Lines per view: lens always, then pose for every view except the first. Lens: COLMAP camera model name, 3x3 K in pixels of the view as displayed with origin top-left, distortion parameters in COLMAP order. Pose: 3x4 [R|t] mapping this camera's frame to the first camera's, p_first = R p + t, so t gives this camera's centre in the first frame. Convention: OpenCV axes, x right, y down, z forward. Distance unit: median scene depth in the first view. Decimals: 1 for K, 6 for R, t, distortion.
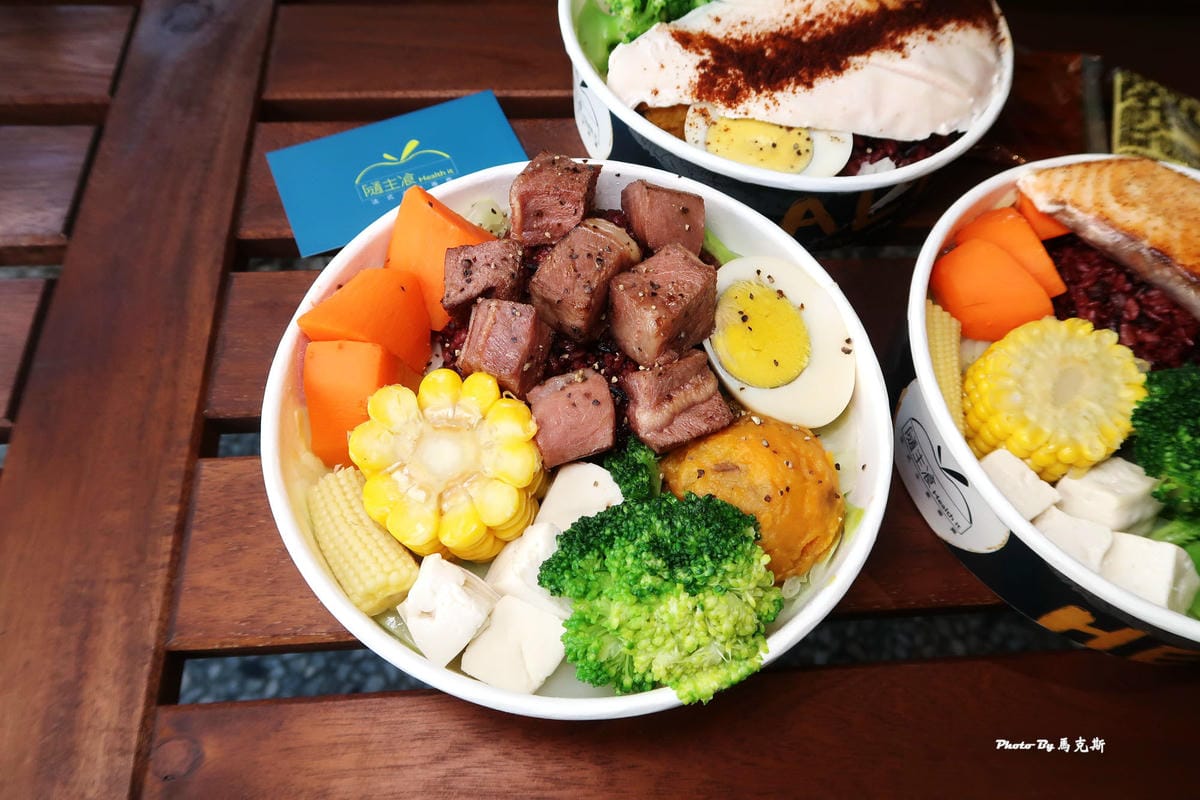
lens RADIAL K [[837.9, 0, 586.6], [0, 837.9, 390.4], [0, 0, 1]] dist [-0.011408, 0.004455]
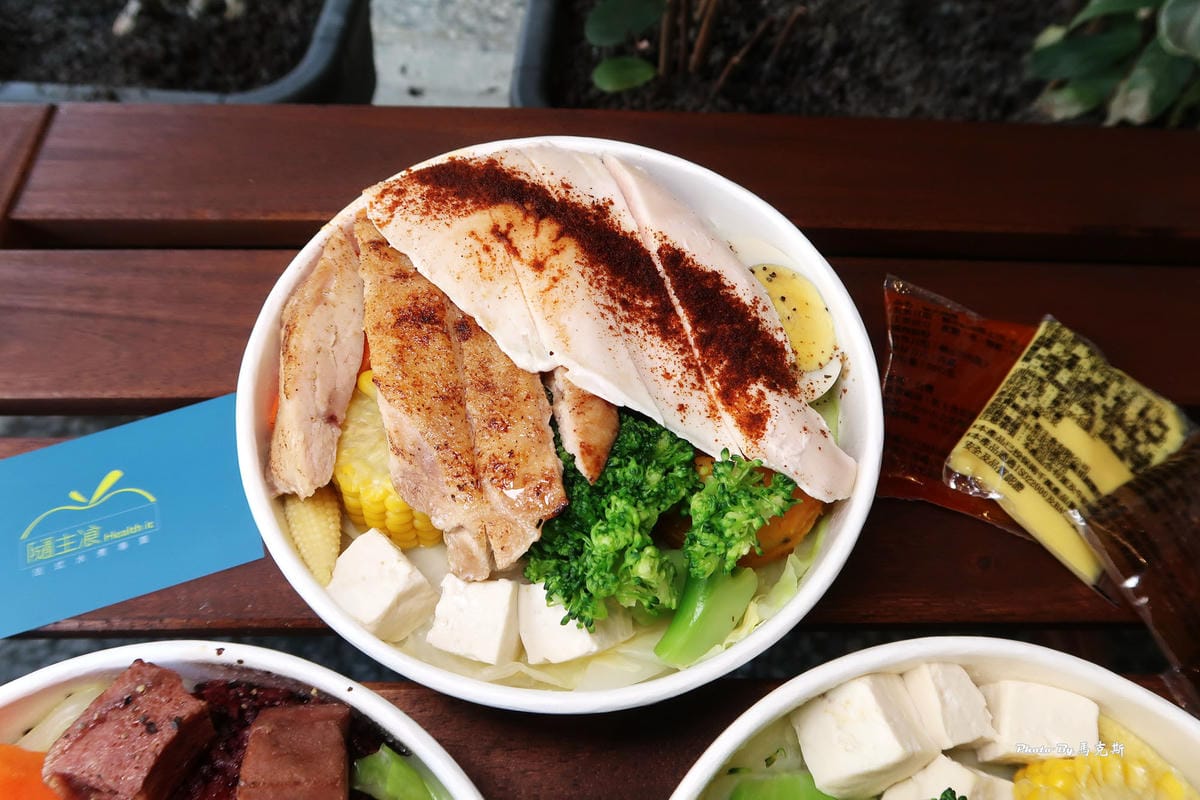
lens RADIAL K [[837.9, 0, 586.6], [0, 837.9, 390.4], [0, 0, 1]] dist [-0.011408, 0.004455]
pose [[-0.535838, -0.772298, 0.341224, -0.030188], [0.695008, -0.173976, 0.697636, -1.022612], [-0.479418, 0.610974, 0.629976, 0.606258]]
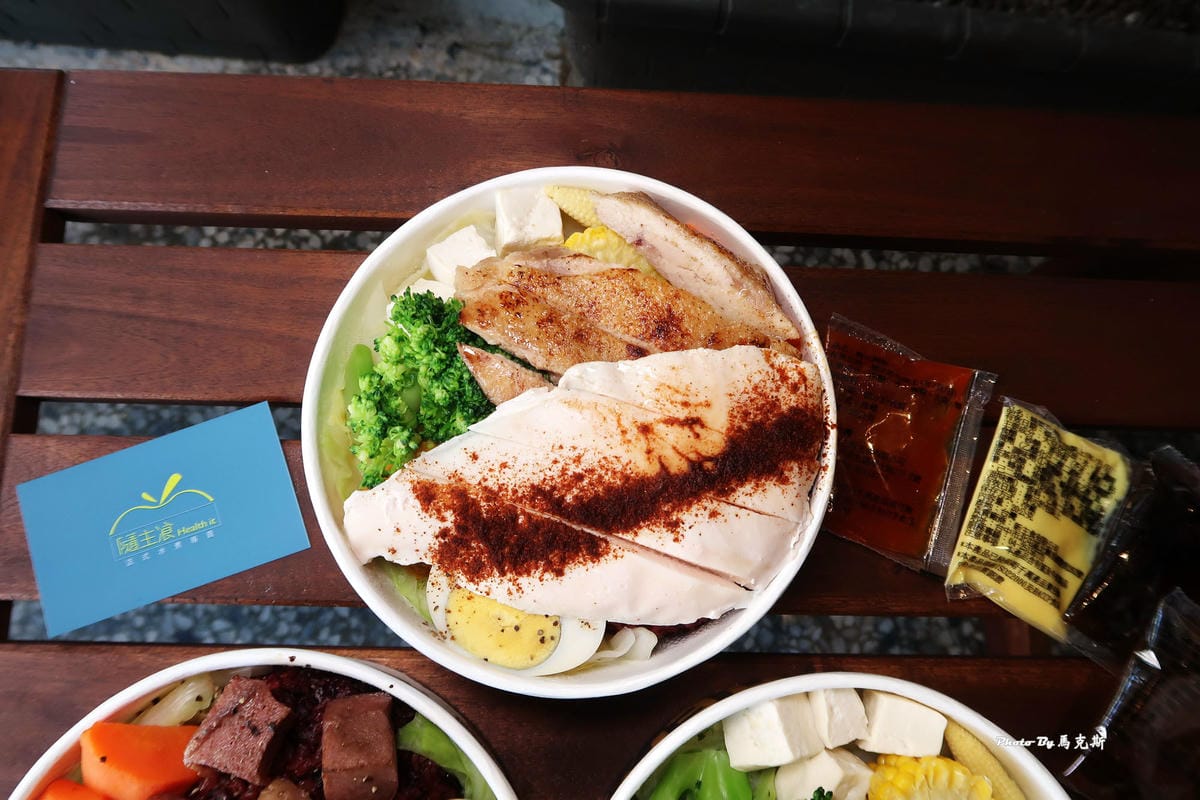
lens RADIAL K [[837.9, 0, 586.6], [0, 837.9, 390.4], [0, 0, 1]] dist [-0.011408, 0.004455]
pose [[0.996576, 0.074863, -0.035110, 0.306515], [-0.059473, 0.943965, 0.324644, -0.820361], [0.057447, -0.321445, 0.945184, 0.226573]]
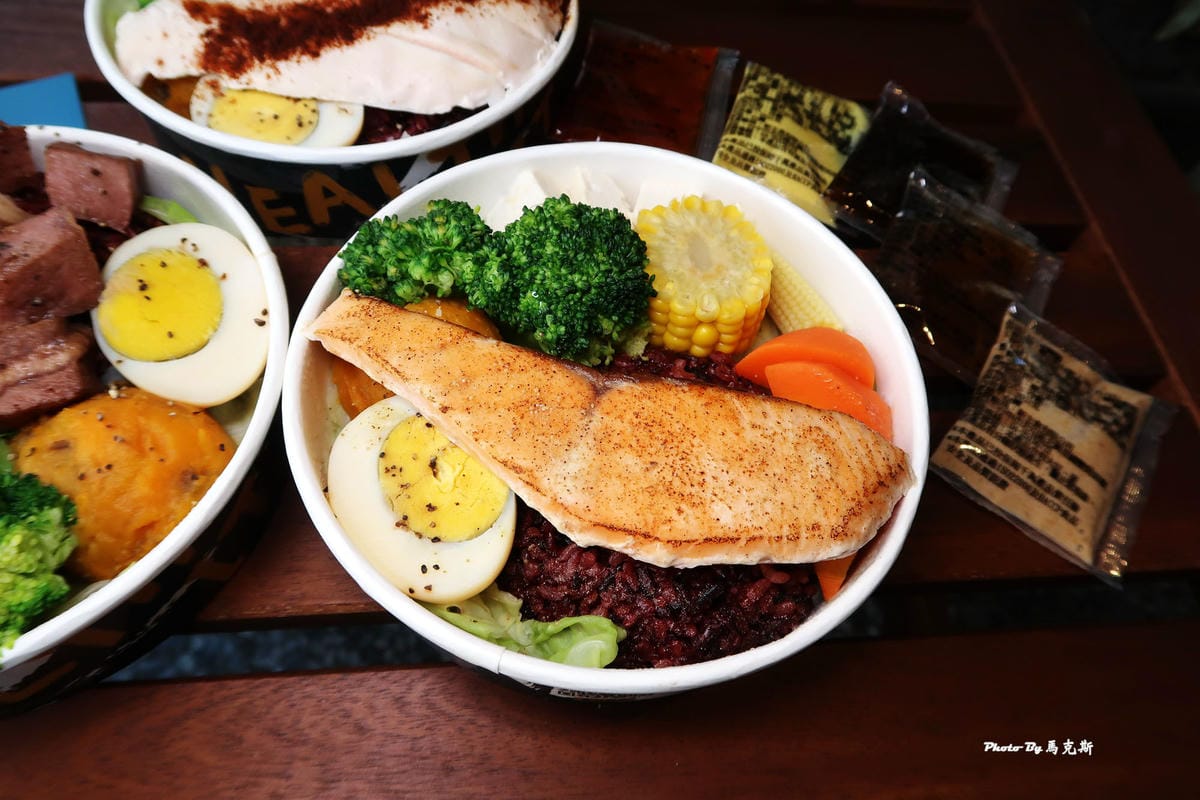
lens RADIAL K [[819.9, 0, 586.3], [0, 819.9, 397.7], [0, 0, 1]] dist [-0.011342, 0.003346]
pose [[0.999697, 0.001128, 0.024574, 0.539965], [0.000028, 0.998895, -0.046991, 0.063122], [-0.024600, 0.046978, 0.998593, 0.090193]]
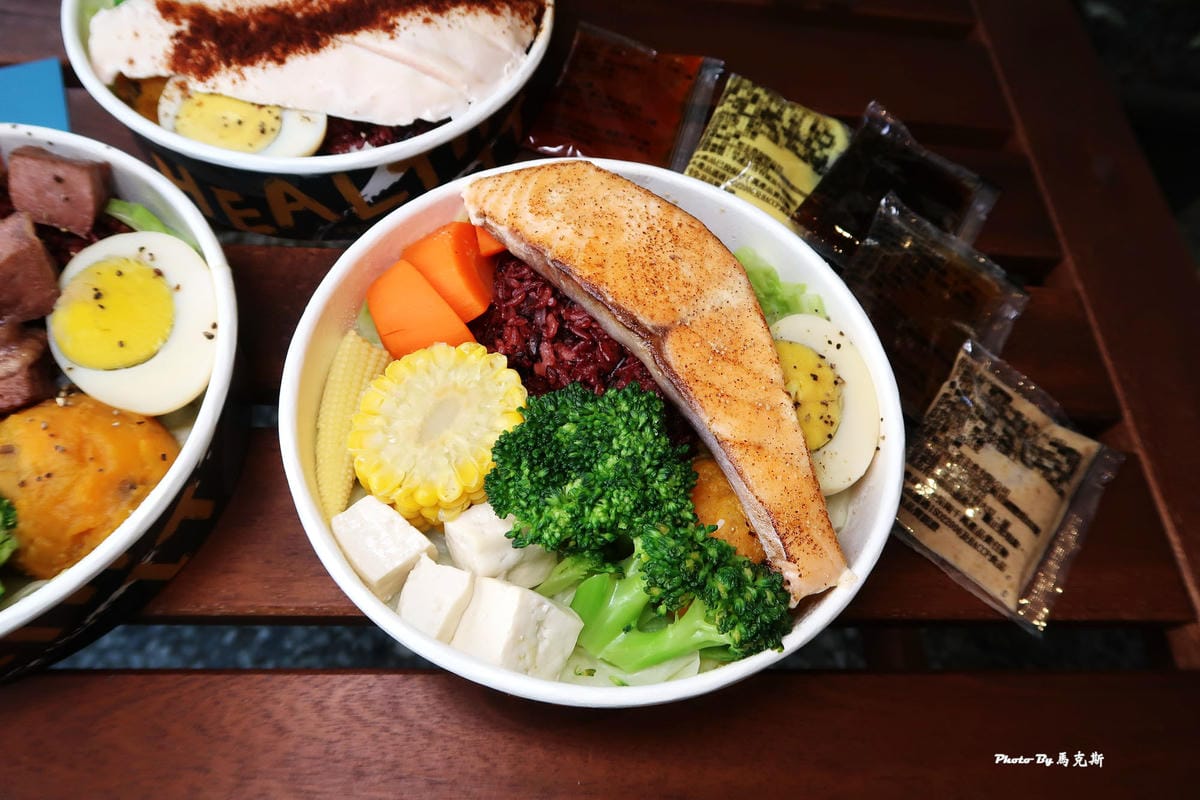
lens RADIAL K [[819.9, 0, 586.3], [0, 819.9, 397.7], [0, 0, 1]] dist [-0.011342, 0.003346]
pose [[0.998381, 0.056738, -0.004010, 0.628294], [-0.056755, 0.998379, -0.004323, 0.001360], [0.003758, 0.004544, 0.999983, 0.071638]]
